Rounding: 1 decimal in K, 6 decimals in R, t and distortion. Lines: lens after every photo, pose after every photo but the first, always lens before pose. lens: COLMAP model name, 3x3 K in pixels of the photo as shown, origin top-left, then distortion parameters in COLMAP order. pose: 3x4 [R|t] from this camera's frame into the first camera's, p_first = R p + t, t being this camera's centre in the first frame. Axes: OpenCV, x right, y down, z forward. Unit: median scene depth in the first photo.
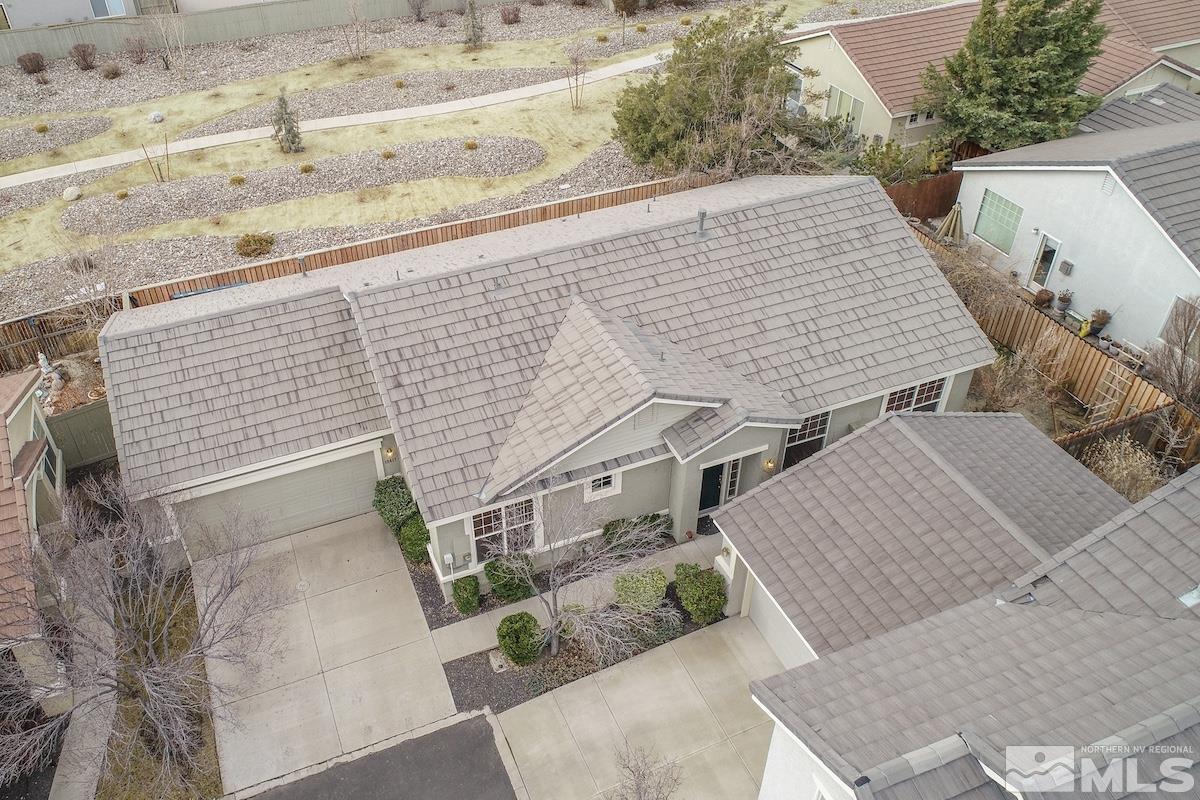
lens RADIAL K [[946.3, 0, 516.5], [0, 946.3, 396.5], [0, 0, 1]] dist [0.000923, -0.003313]
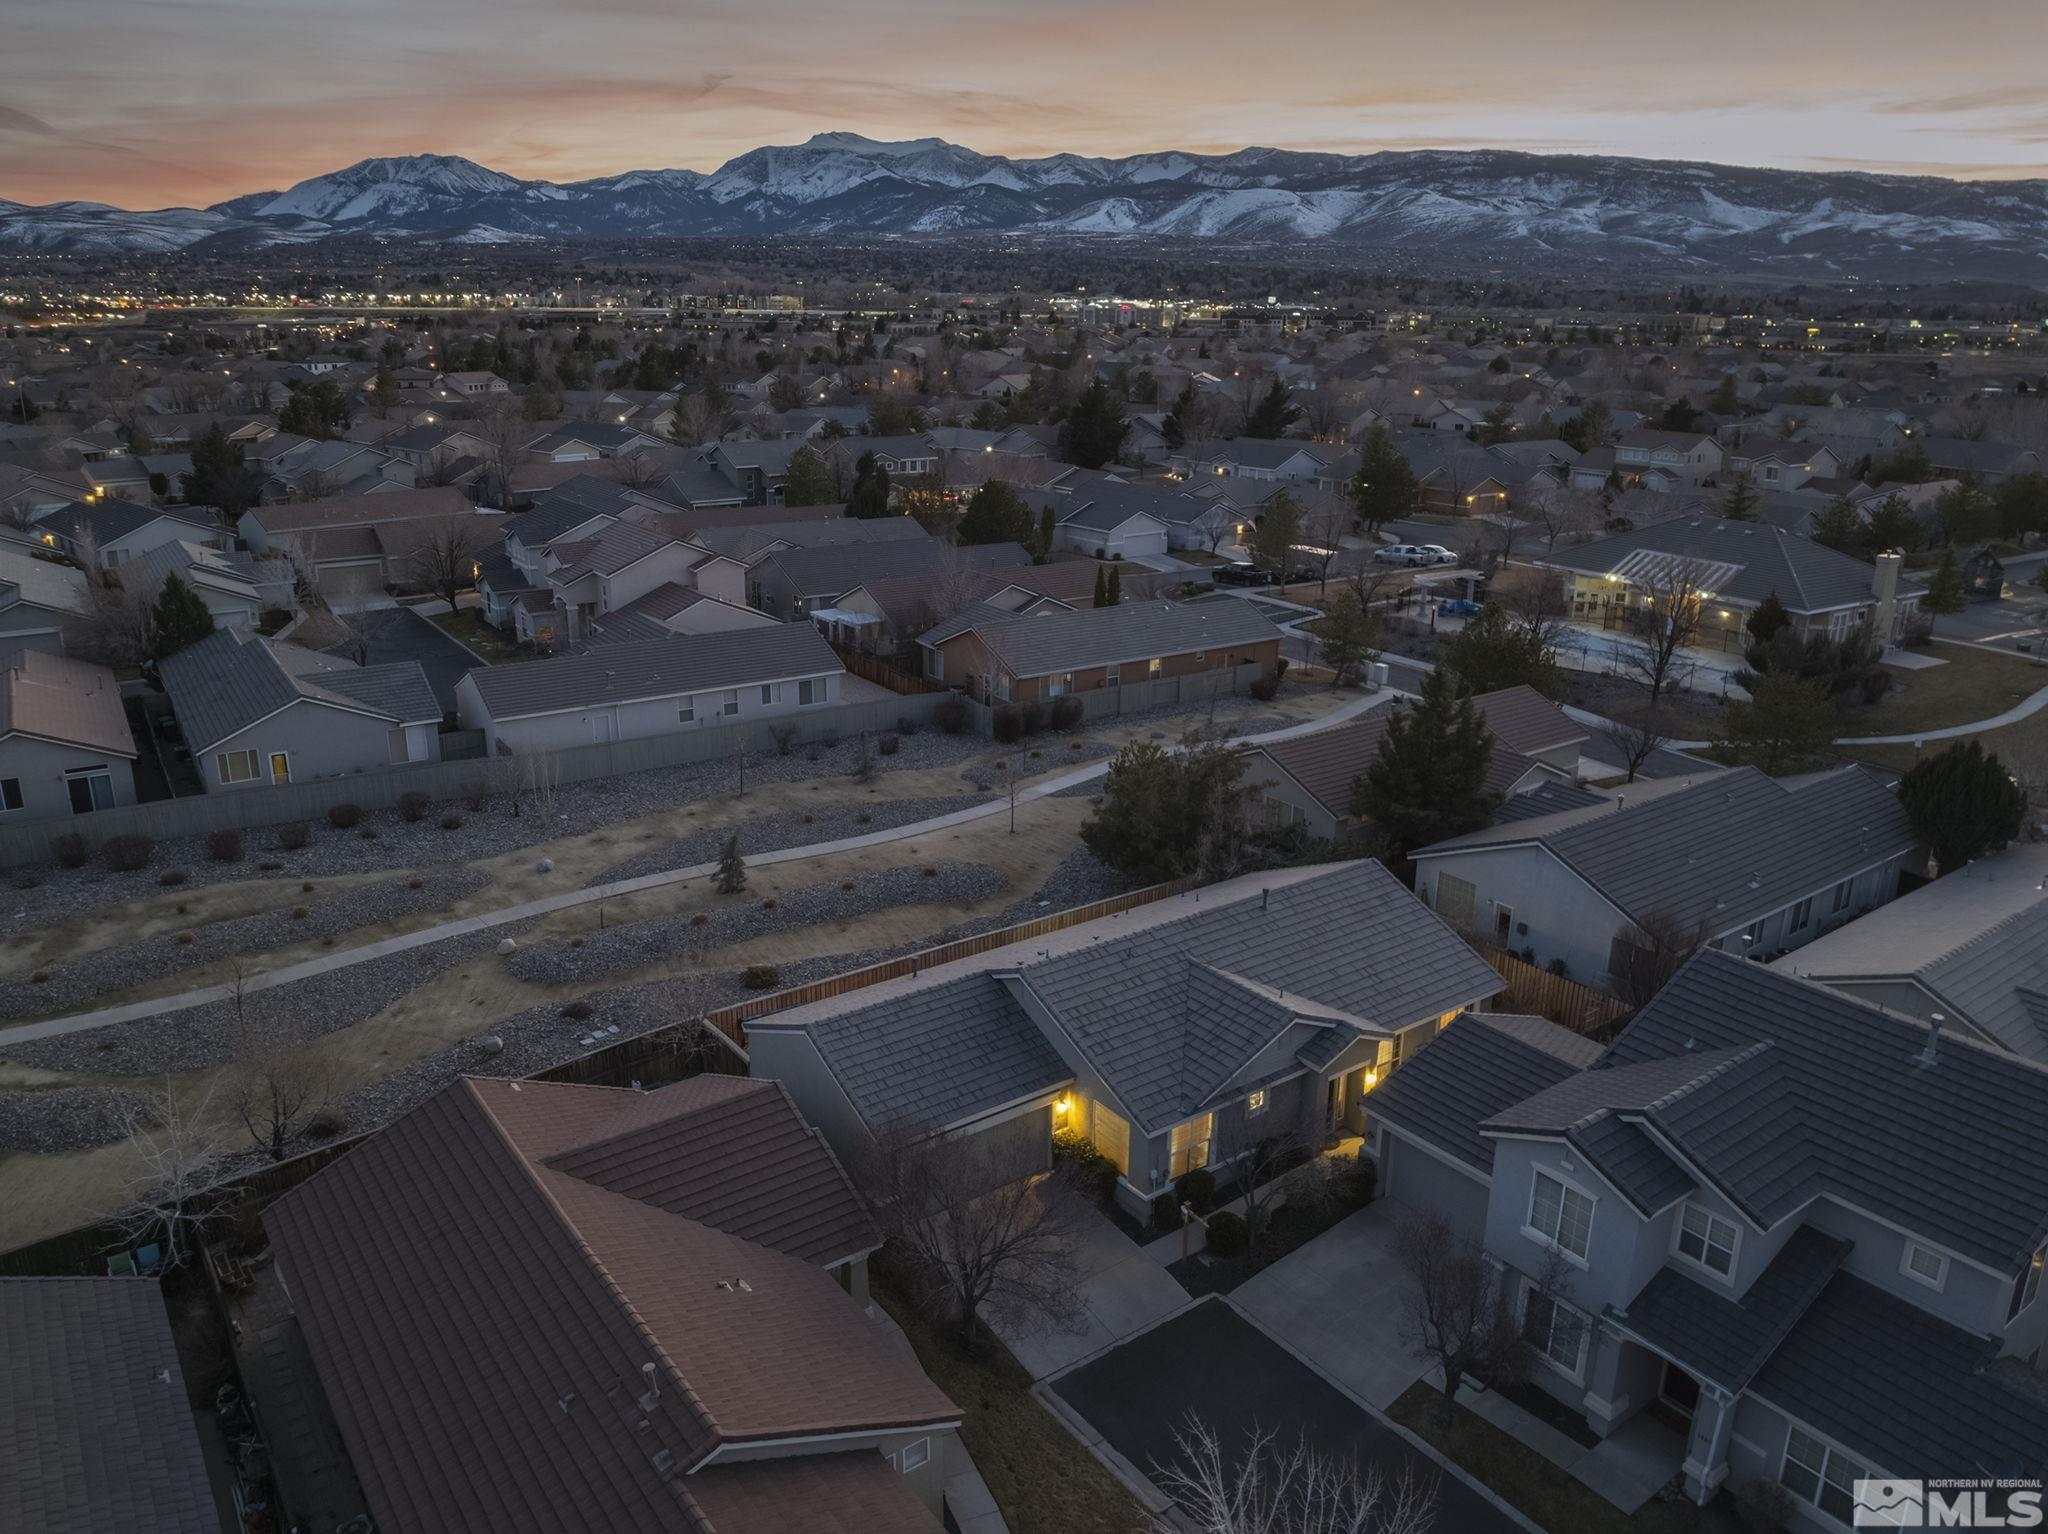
lens RADIAL K [[1445.4, 0, 1024.0], [0, 1445.4, 767.0], [0, 0, 1]] dist [-0.004348, -0.001126]
pose [[0.961705, -0.035451, 0.271785, -0.590198], [0.129664, 0.932467, -0.337182, 0.239829], [-0.241477, 0.359510, 0.901355, -0.646431]]
